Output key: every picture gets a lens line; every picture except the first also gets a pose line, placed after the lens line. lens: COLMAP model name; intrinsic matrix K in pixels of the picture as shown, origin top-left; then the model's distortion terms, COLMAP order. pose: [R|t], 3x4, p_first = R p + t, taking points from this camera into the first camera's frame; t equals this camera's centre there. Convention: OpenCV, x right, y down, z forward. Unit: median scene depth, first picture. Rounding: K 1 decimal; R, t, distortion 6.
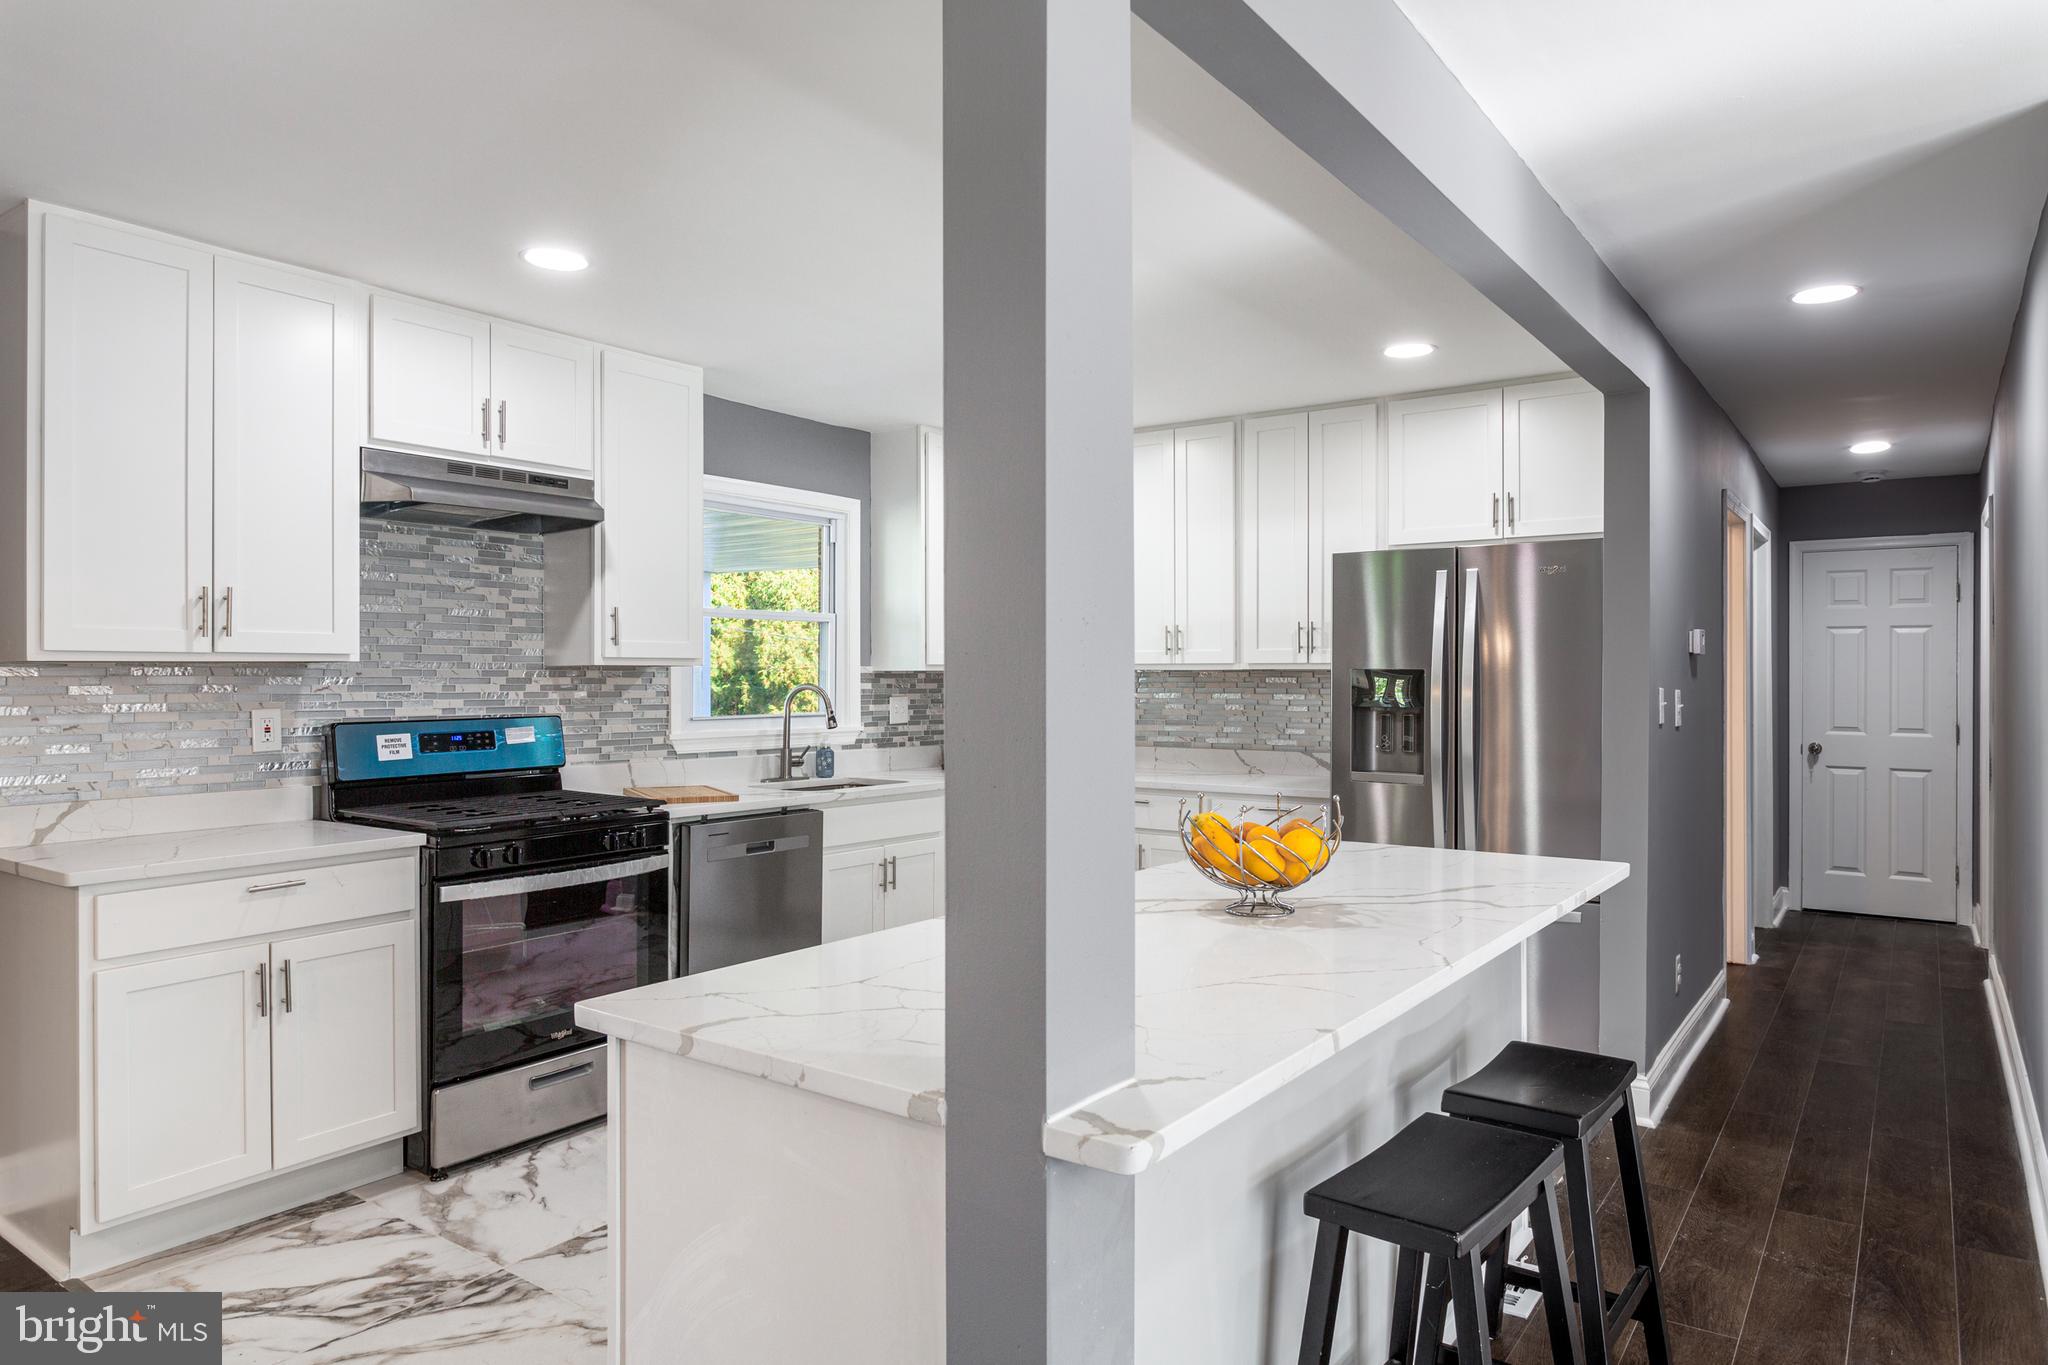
lens RADIAL K [[1261.7, 0, 1018.7], [0, 1261.7, 676.3], [0, 0, 1]] dist [-0.003424, 0.000509]
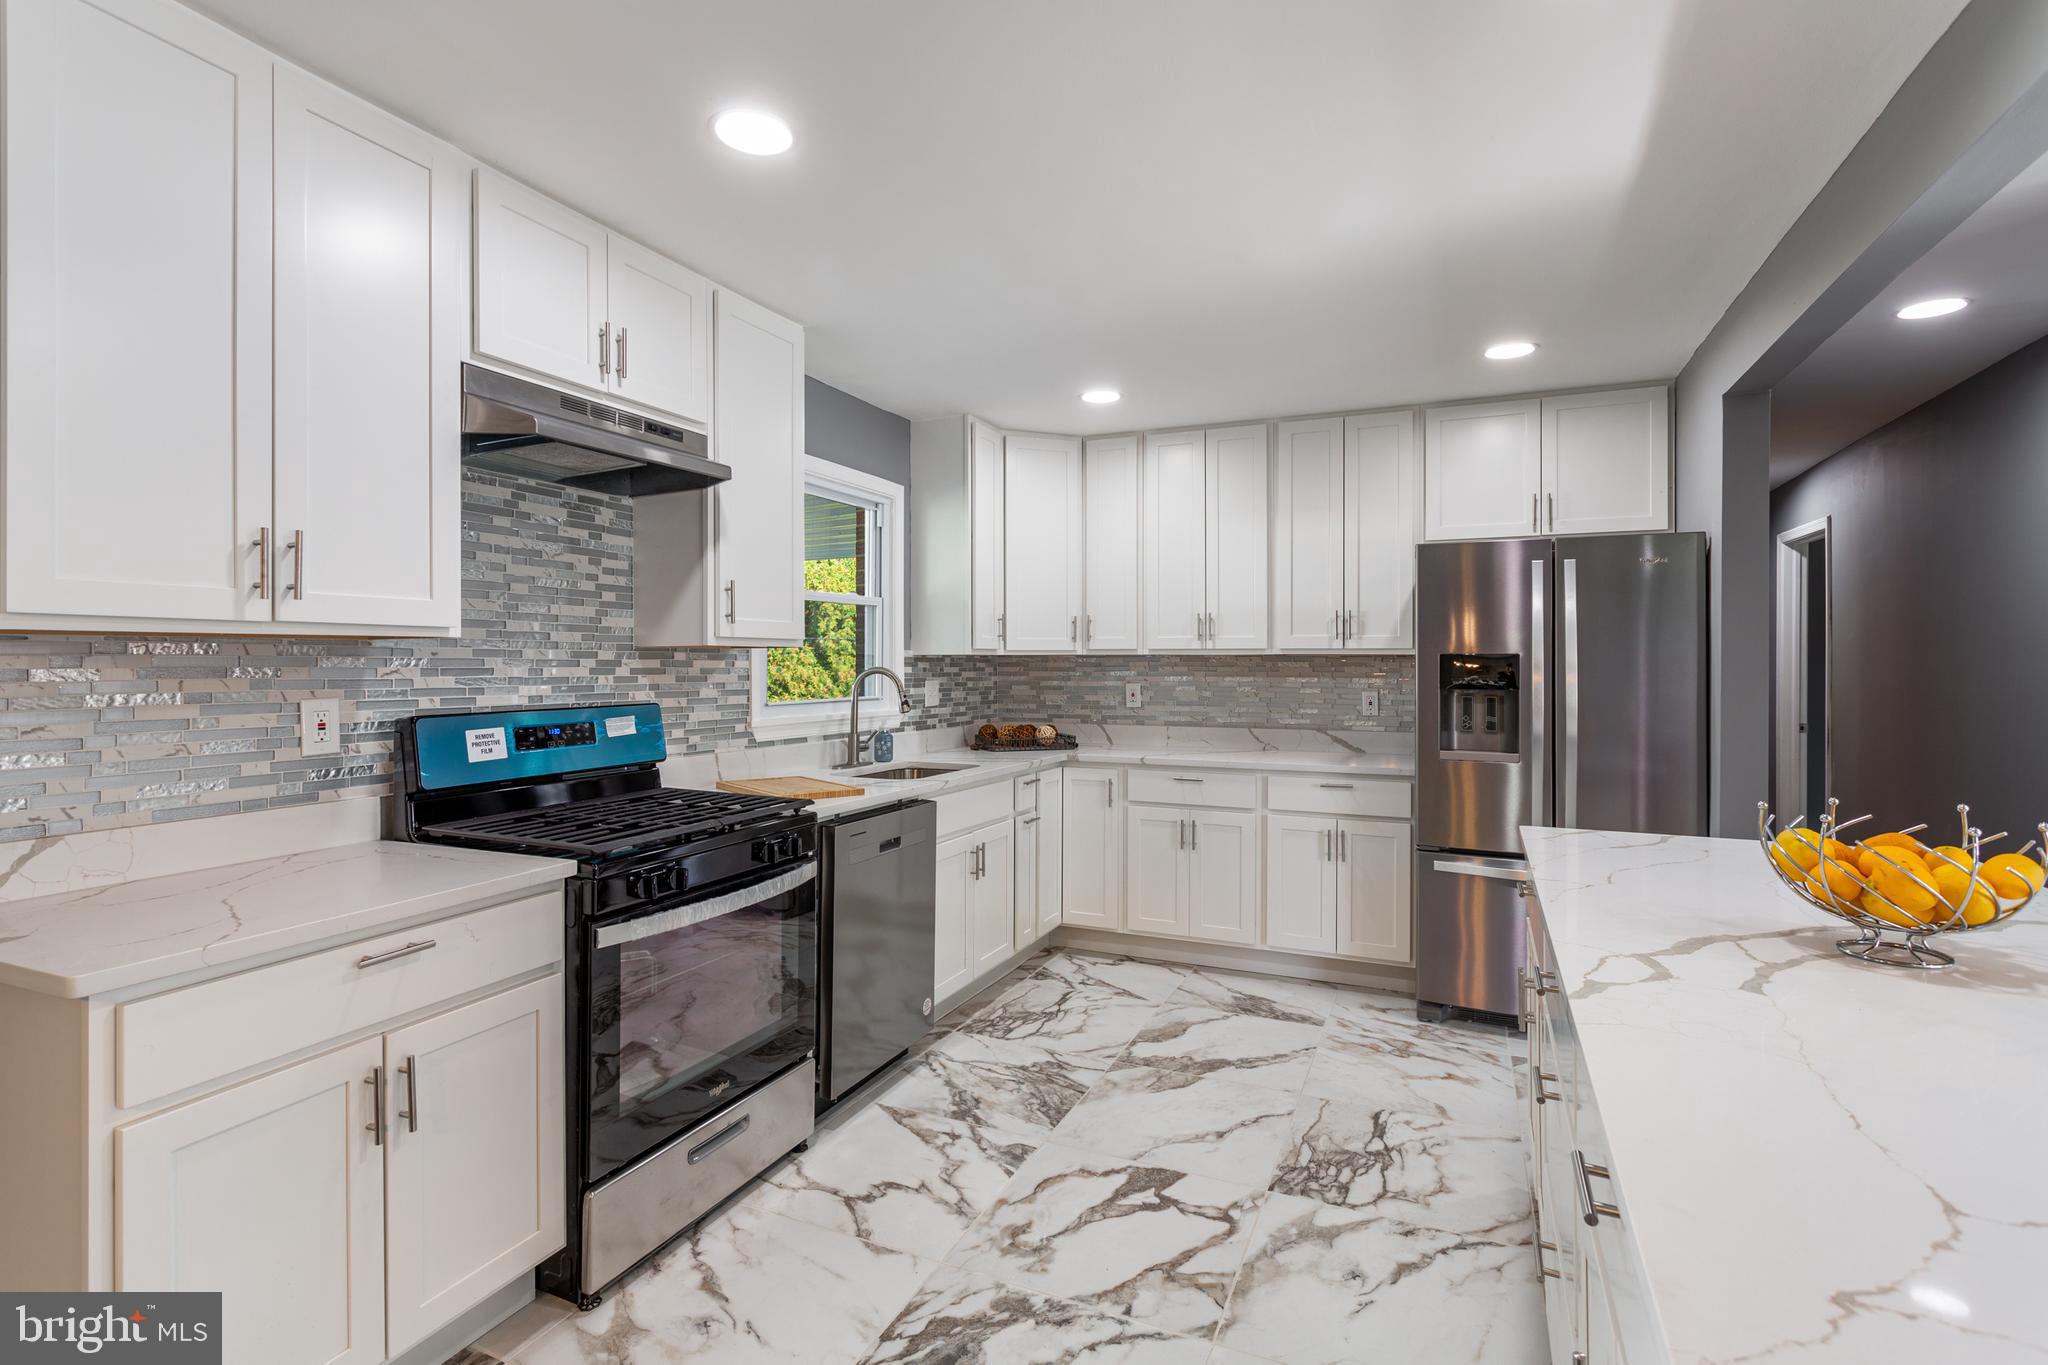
lens RADIAL K [[976.3, 0, 1020.4], [0, 976.3, 662.6], [0, 0, 1]] dist [0.001752, 0.000268]
pose [[0.978959, 0.001446, 0.204053, -0.284460], [-0.001344, 0.999999, -0.000640, 0.003370], [-0.204054, 0.000352, 0.978960, 0.313685]]
